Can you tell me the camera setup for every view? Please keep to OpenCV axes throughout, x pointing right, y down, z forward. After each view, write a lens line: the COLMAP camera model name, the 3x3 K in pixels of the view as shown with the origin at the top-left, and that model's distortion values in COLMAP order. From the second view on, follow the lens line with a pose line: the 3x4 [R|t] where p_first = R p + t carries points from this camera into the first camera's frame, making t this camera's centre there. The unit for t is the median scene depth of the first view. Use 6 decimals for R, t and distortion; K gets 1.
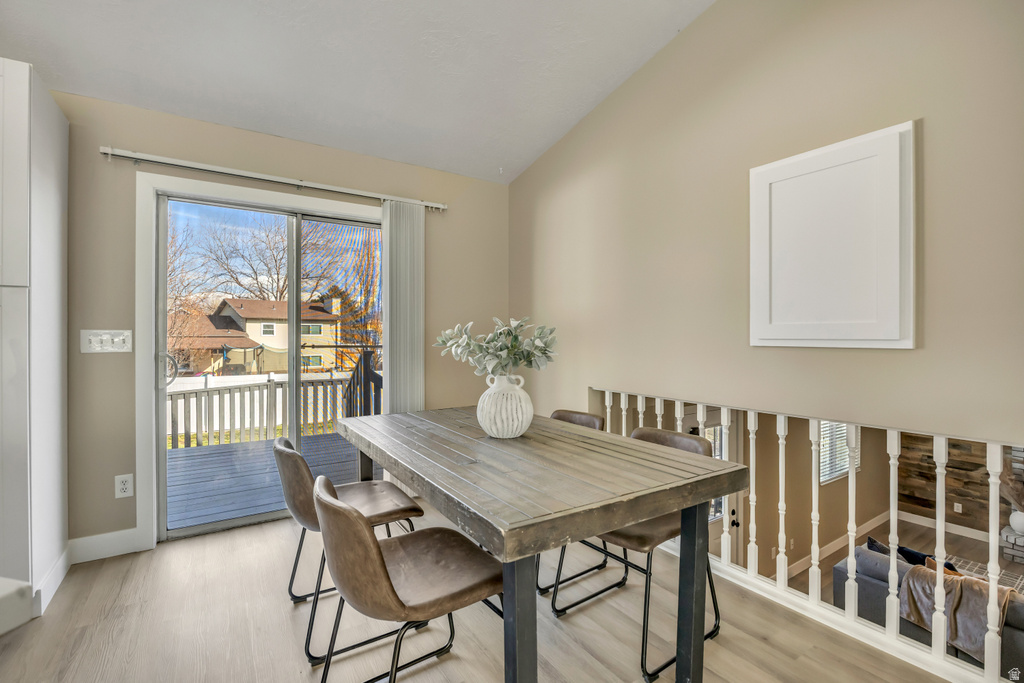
lens RADIAL K [[462.6, 0, 509.3], [0, 462.6, 334.4], [0, 0, 1]] dist [-0.016284, -0.000123]
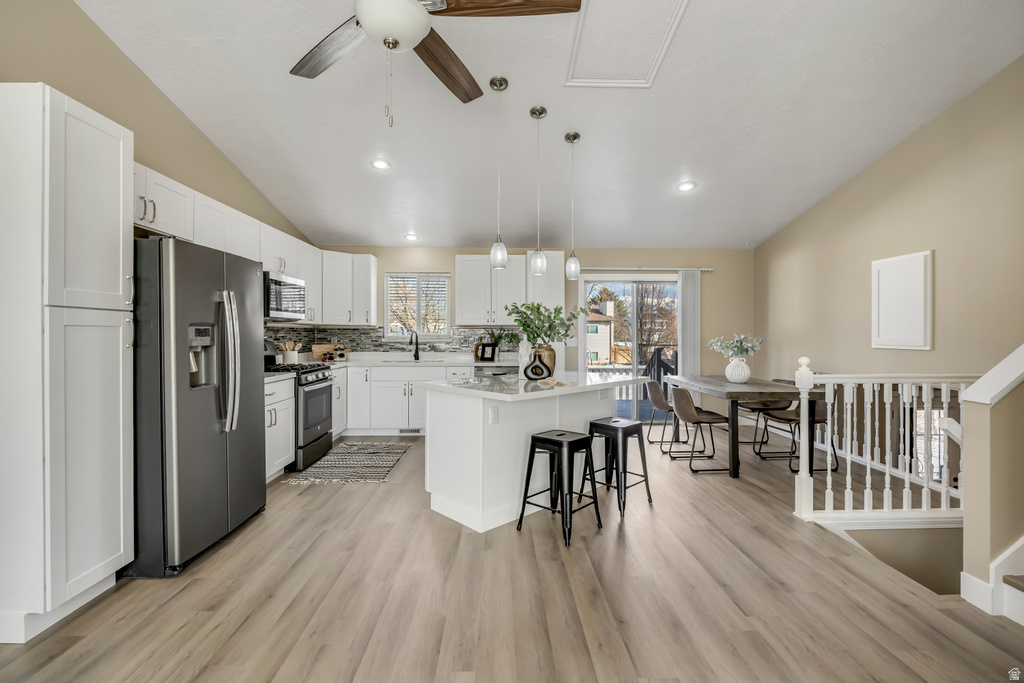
lens RADIAL K [[462.6, 0, 509.3], [0, 462.6, 334.4], [0, 0, 1]] dist [-0.016284, -0.000123]
pose [[0.848337, 0.003144, -0.529447, 0.250719], [-0.001022, 0.999990, 0.004301, -0.044775], [0.529455, -0.003108, 0.848332, -1.680082]]
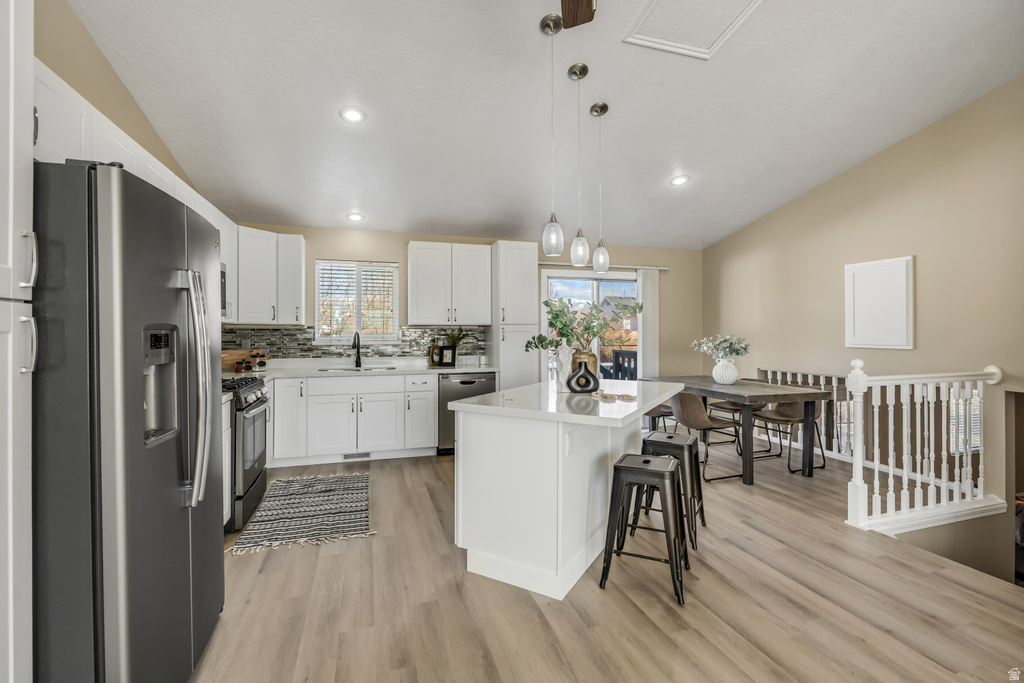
lens RADIAL K [[462.3, 0, 507.6], [0, 462.3, 327.4], [0, 0, 1]] dist [-0.016390, 0.000235]
pose [[0.960199, -0.003425, -0.279294, -0.417333], [0.001597, 0.999976, -0.006774, -0.059497], [0.279311, 0.006059, 0.960182, -1.591299]]
